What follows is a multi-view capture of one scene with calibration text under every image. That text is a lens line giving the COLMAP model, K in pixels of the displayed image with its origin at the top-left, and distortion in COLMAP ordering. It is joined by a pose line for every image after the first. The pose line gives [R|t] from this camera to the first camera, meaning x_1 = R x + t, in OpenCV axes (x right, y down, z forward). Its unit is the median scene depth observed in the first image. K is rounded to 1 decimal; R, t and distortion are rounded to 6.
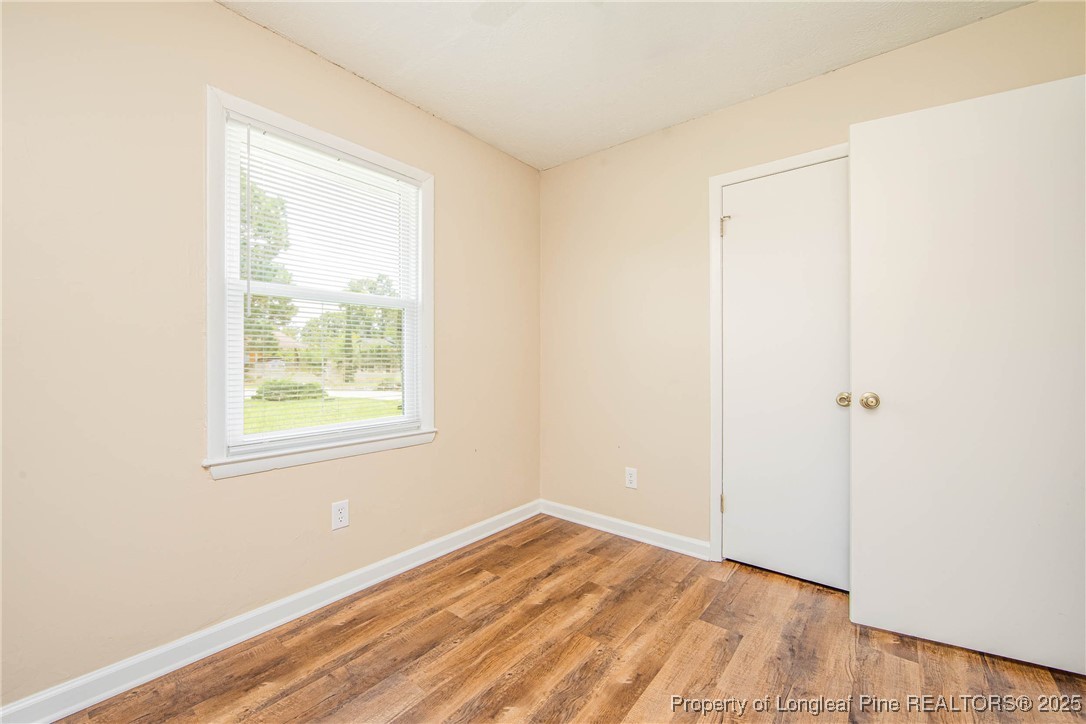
lens RADIAL K [[438.0, 0, 536.4], [0, 438.0, 358.0], [0, 0, 1]] dist [-0.007295, 0.000765]
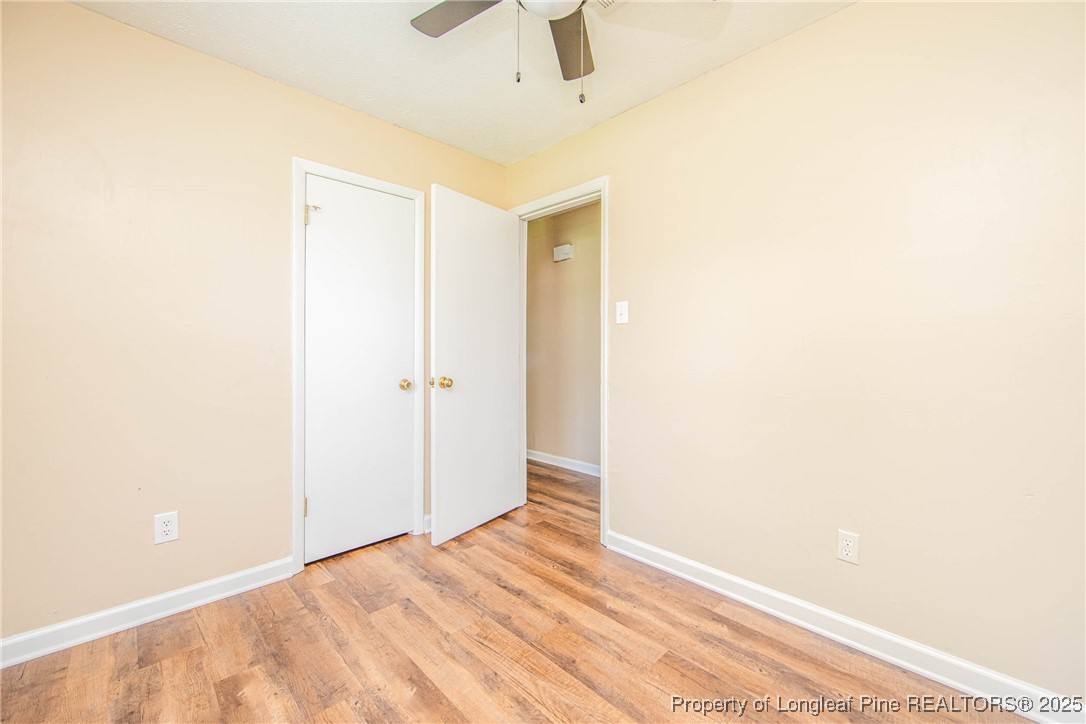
lens RADIAL K [[438.0, 0, 536.4], [0, 438.0, 358.0], [0, 0, 1]] dist [-0.007295, 0.000765]
pose [[0.120220, -0.019598, 0.992554, -0.529599], [-0.003083, 0.999793, 0.020114, -0.016400], [-0.992742, -0.005478, 0.120135, 0.456497]]
